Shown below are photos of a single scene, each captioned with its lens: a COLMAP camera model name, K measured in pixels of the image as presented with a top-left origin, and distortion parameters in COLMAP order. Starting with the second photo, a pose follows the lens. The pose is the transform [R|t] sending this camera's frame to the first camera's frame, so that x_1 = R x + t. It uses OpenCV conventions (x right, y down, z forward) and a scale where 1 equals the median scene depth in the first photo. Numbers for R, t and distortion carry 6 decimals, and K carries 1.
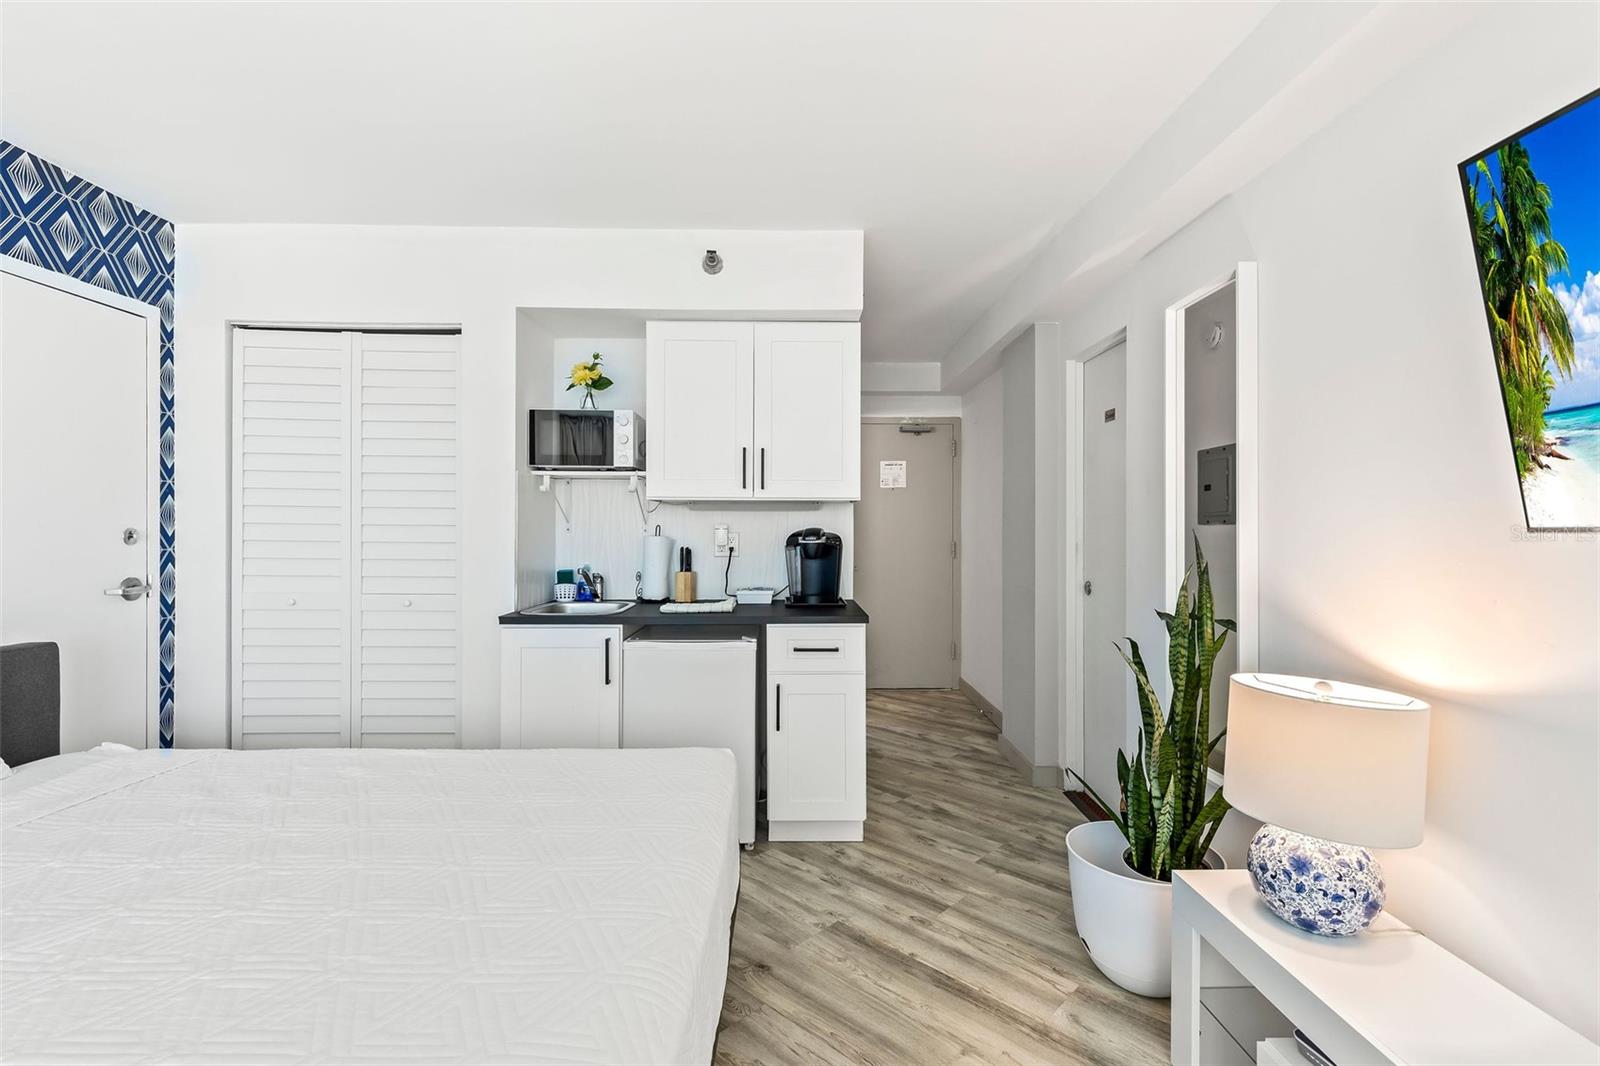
lens RADIAL K [[715.8, 0, 785.3], [0, 715.8, 533.0], [0, 0, 1]] dist [0.008707, -0.001583]
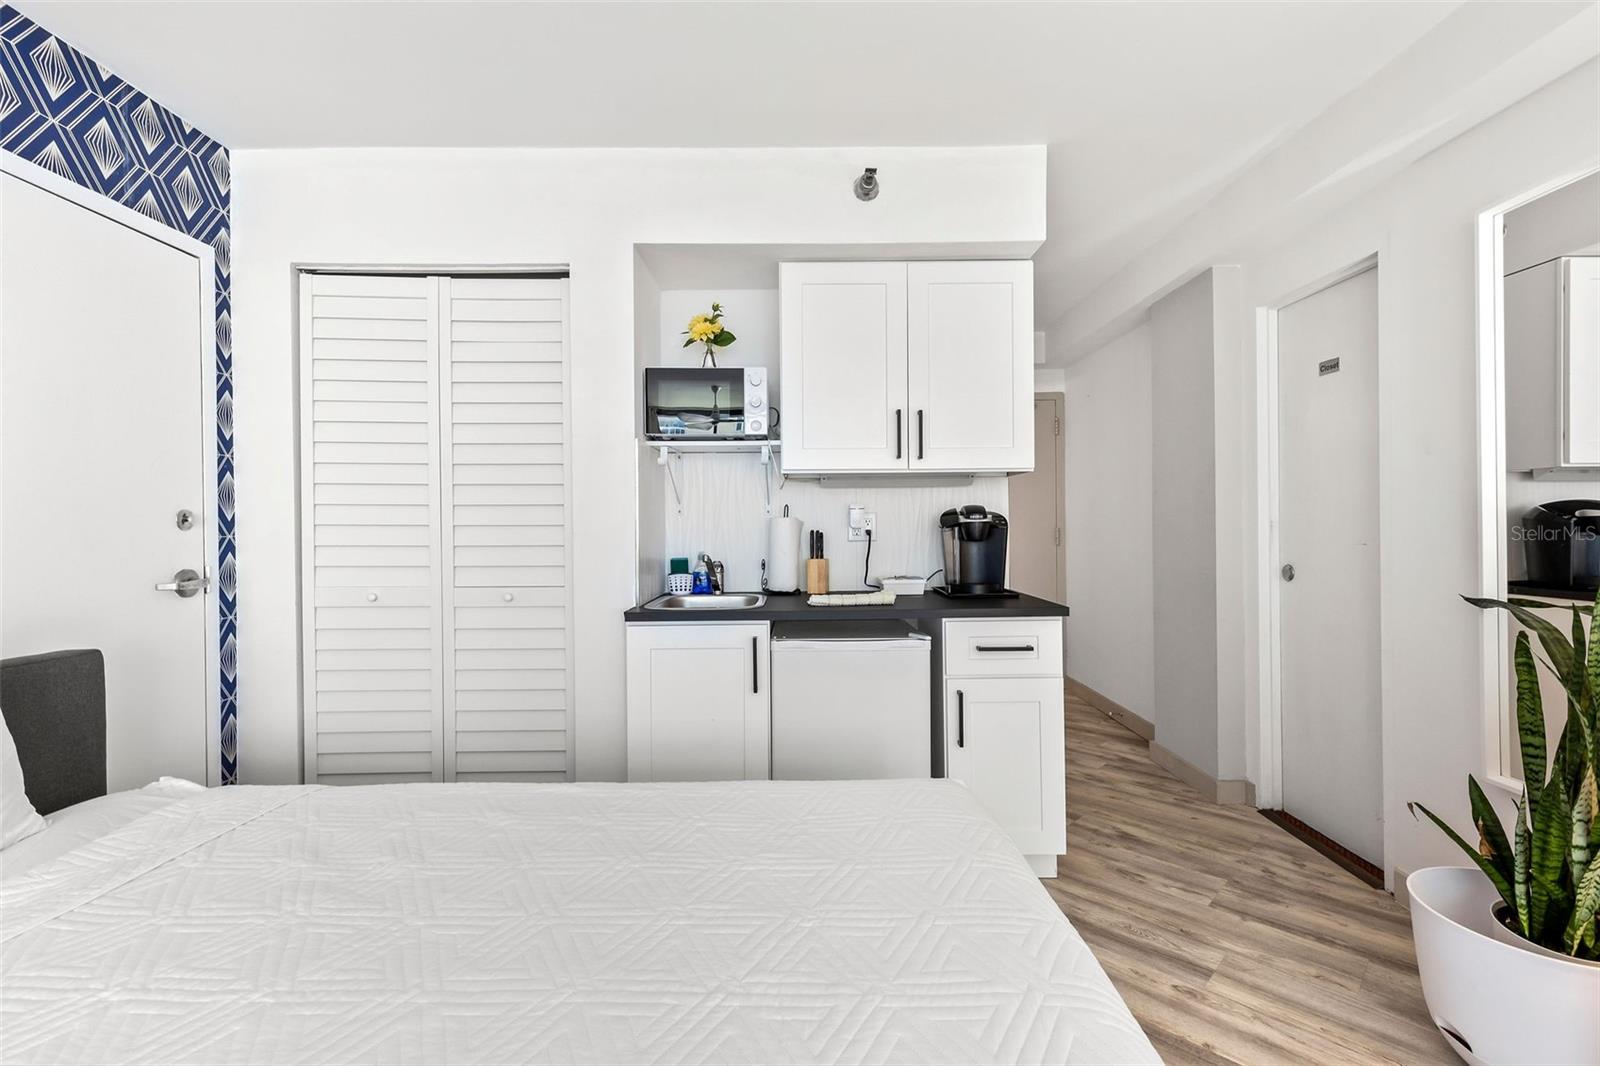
lens RADIAL K [[715.8, 0, 804.5], [0, 715.8, 530.5], [0, 0, 1]] dist [0.008707, -0.001583]
pose [[0.999888, -0.011448, -0.009612, -0.173891], [0.011468, 0.999932, 0.002062, 0.021715], [0.009588, -0.002172, 0.999952, 0.164854]]
